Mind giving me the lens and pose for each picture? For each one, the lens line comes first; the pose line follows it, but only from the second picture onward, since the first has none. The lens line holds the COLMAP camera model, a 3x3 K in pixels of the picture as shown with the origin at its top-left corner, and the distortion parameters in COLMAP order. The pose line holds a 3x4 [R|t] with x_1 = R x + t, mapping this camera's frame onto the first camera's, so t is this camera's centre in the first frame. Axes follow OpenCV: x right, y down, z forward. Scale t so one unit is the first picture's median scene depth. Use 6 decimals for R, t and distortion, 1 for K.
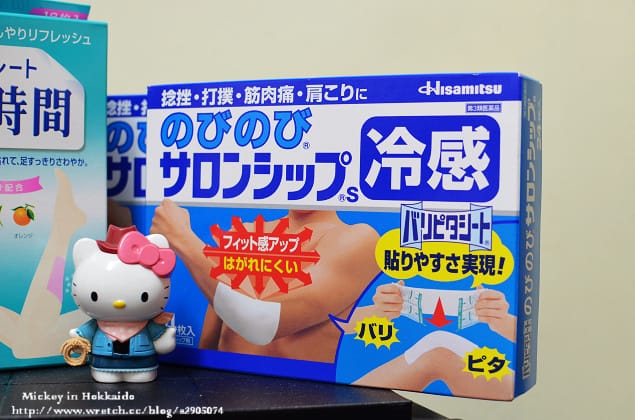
lens RADIAL K [[984.8, 0, 317.5], [0, 984.8, 210.0], [0, 0, 1]] dist [-0.194991, 0.126316]
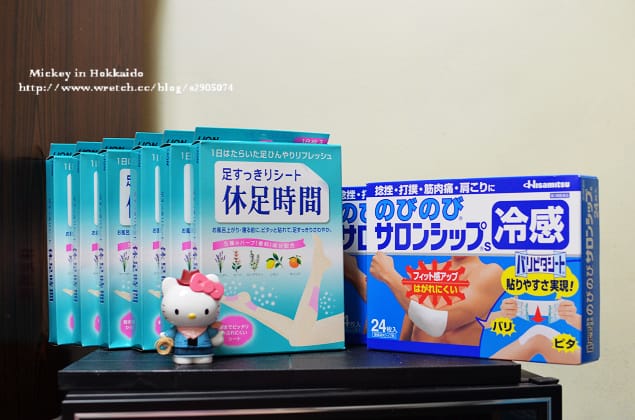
lens RADIAL K [[984.8, 0, 317.5], [0, 984.8, 210.0], [0, 0, 1]] dist [-0.194991, 0.126316]
pose [[0.979806, -0.023678, -0.198546, 0.079494], [0.013477, 0.998526, -0.052572, 0.005871], [0.199498, 0.048835, 0.978681, -0.683277]]
